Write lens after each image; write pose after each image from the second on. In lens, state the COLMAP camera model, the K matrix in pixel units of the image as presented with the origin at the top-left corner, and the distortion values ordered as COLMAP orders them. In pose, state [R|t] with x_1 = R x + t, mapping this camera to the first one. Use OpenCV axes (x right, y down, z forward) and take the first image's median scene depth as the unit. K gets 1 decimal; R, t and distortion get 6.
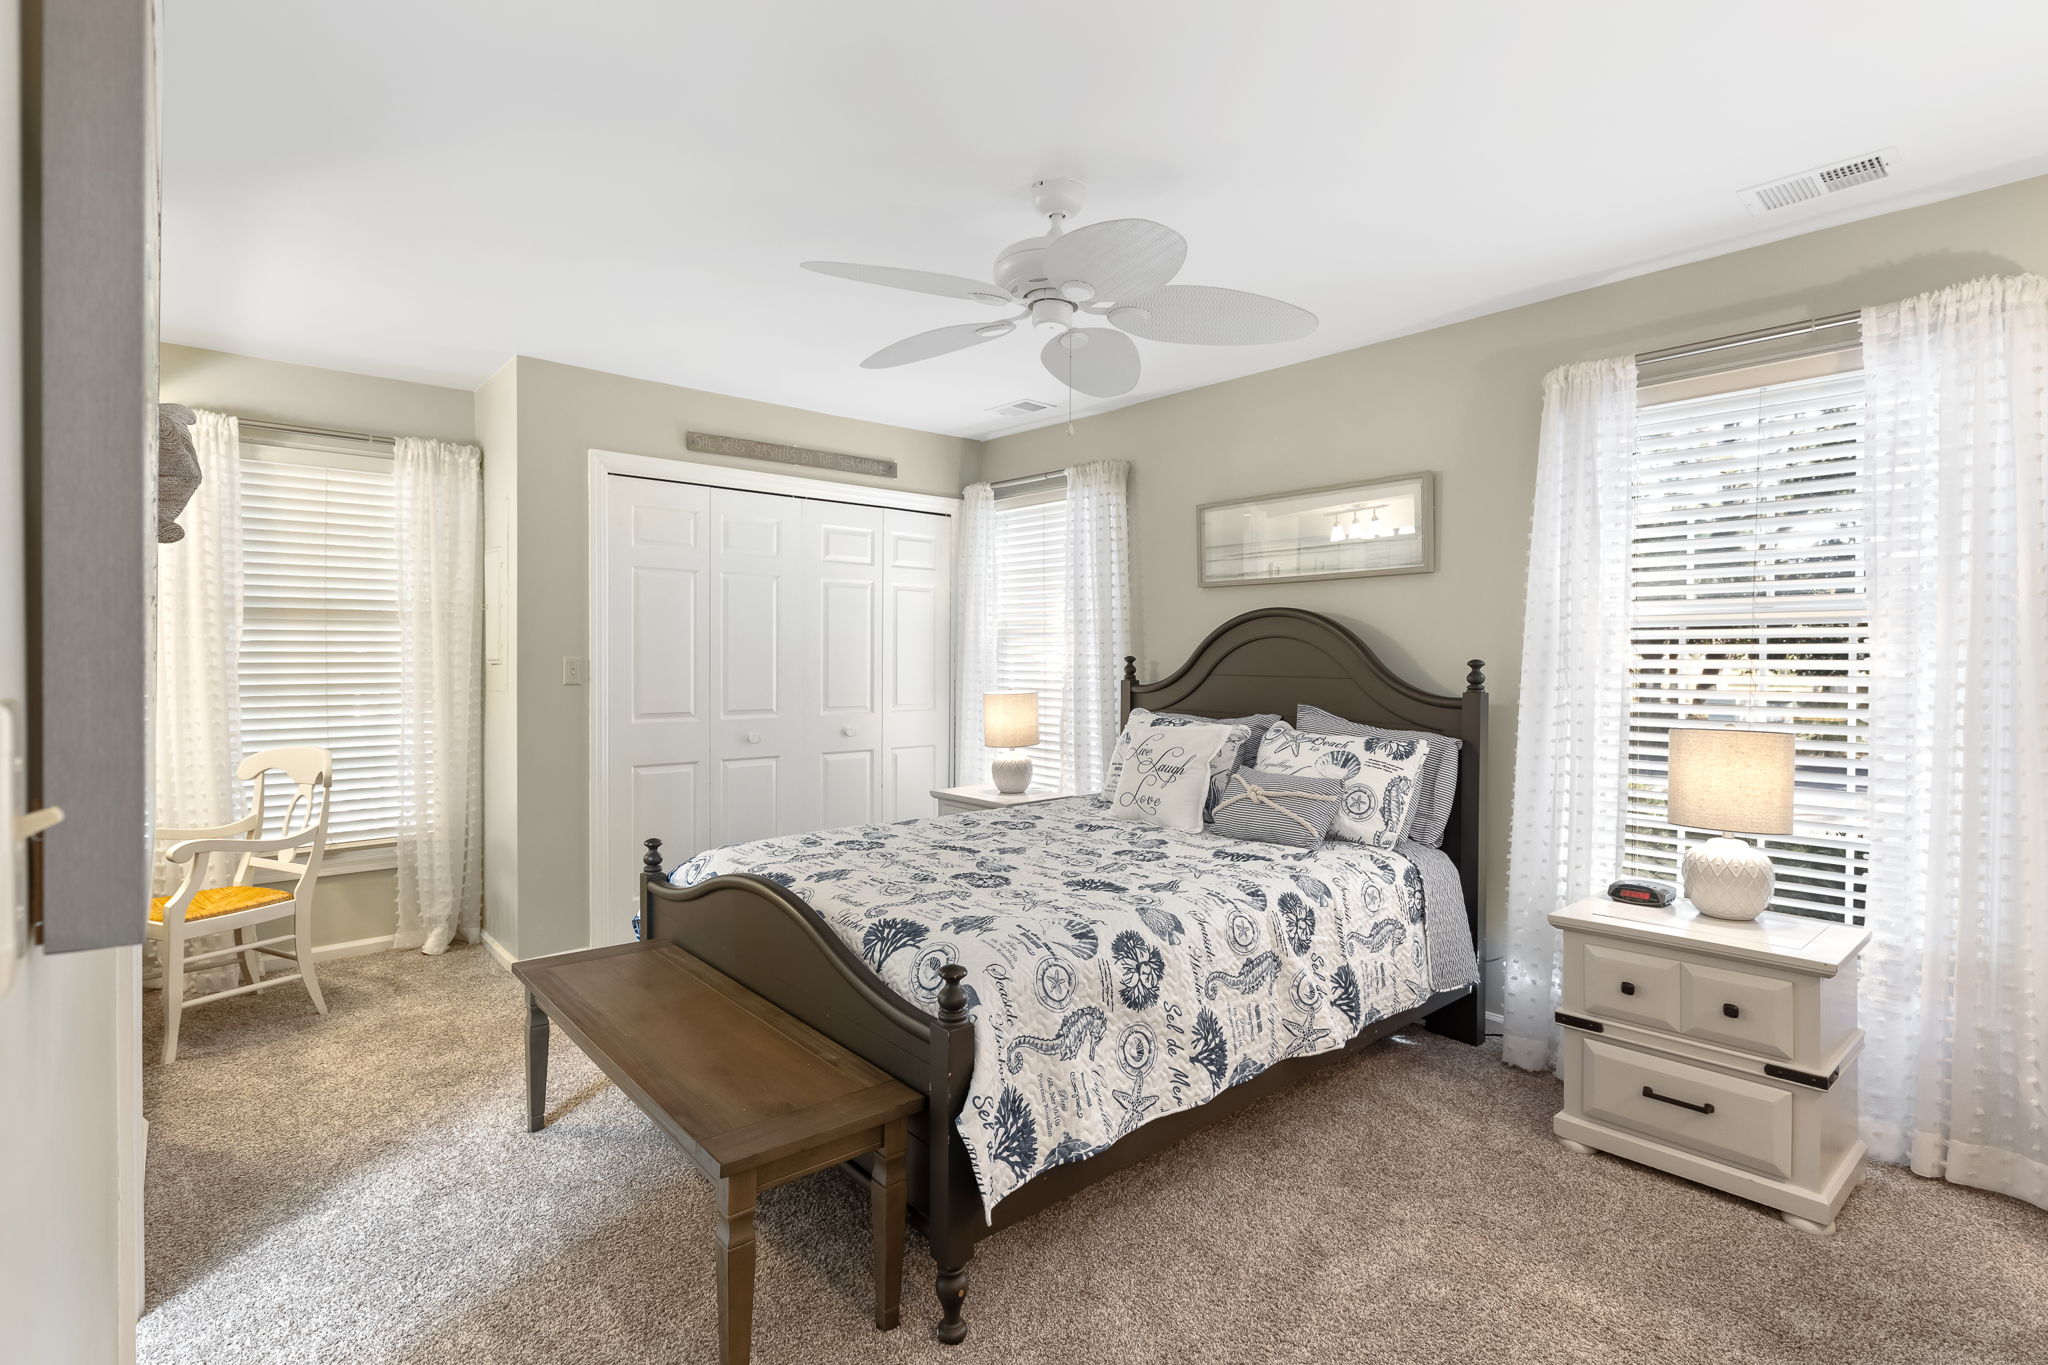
lens RADIAL K [[931.8, 0, 1033.4], [0, 931.8, 656.4], [0, 0, 1]] dist [-0.002069, -0.000132]
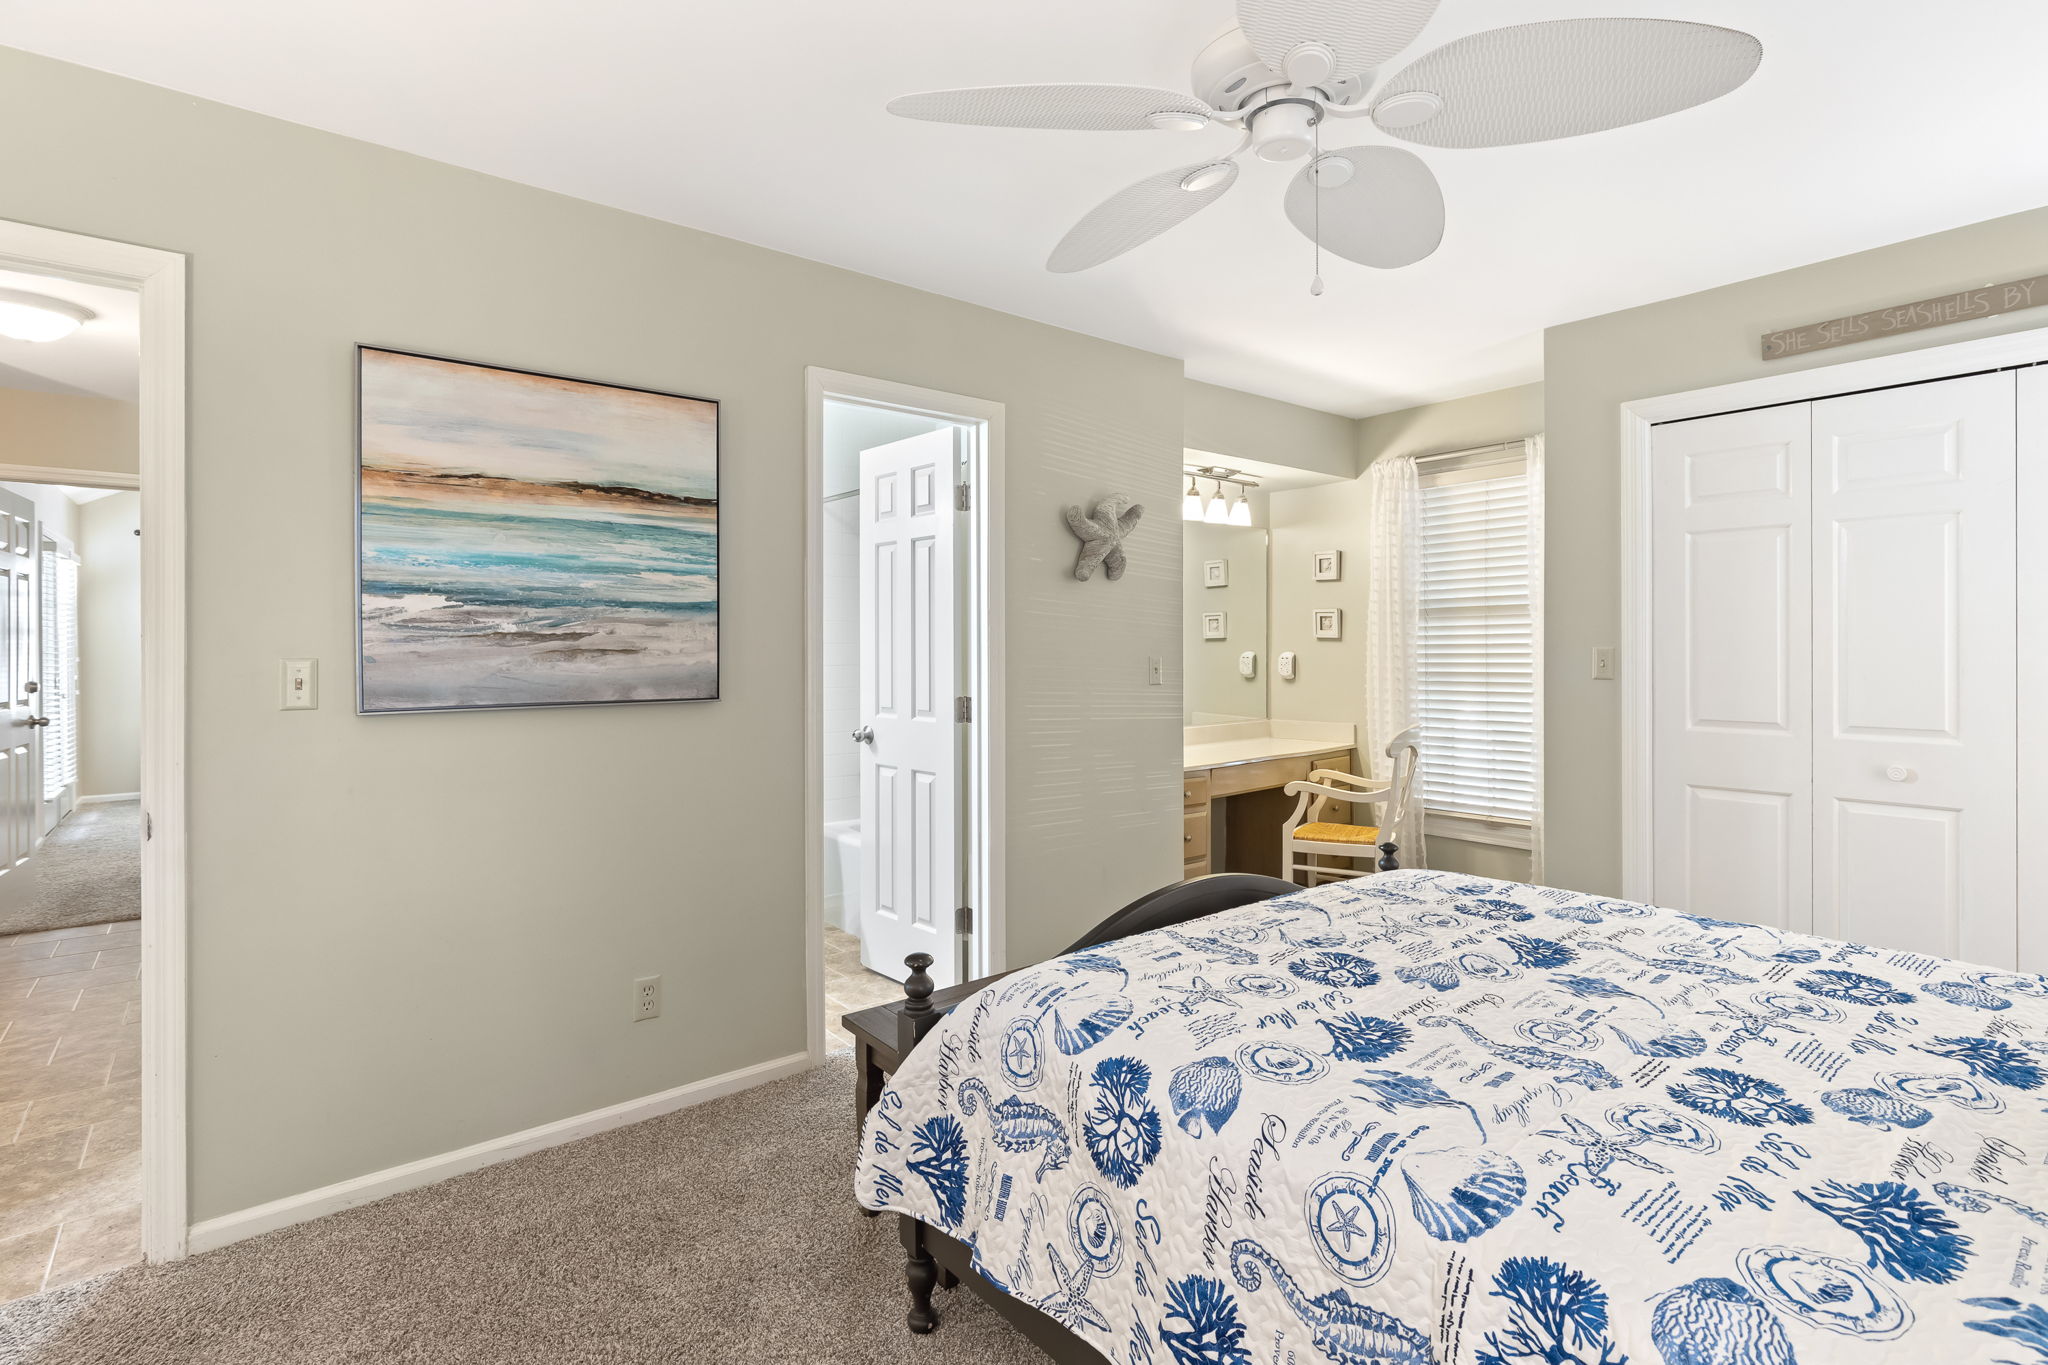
lens RADIAL K [[931.8, 0, 1033.4], [0, 931.8, 656.4], [0, 0, 1]] dist [-0.002069, -0.000132]
pose [[0.012042, 0.005038, -0.999915, 0.647315], [0.003776, 0.999980, 0.005084, 0.004454], [0.999920, -0.003837, 0.012023, 0.785891]]
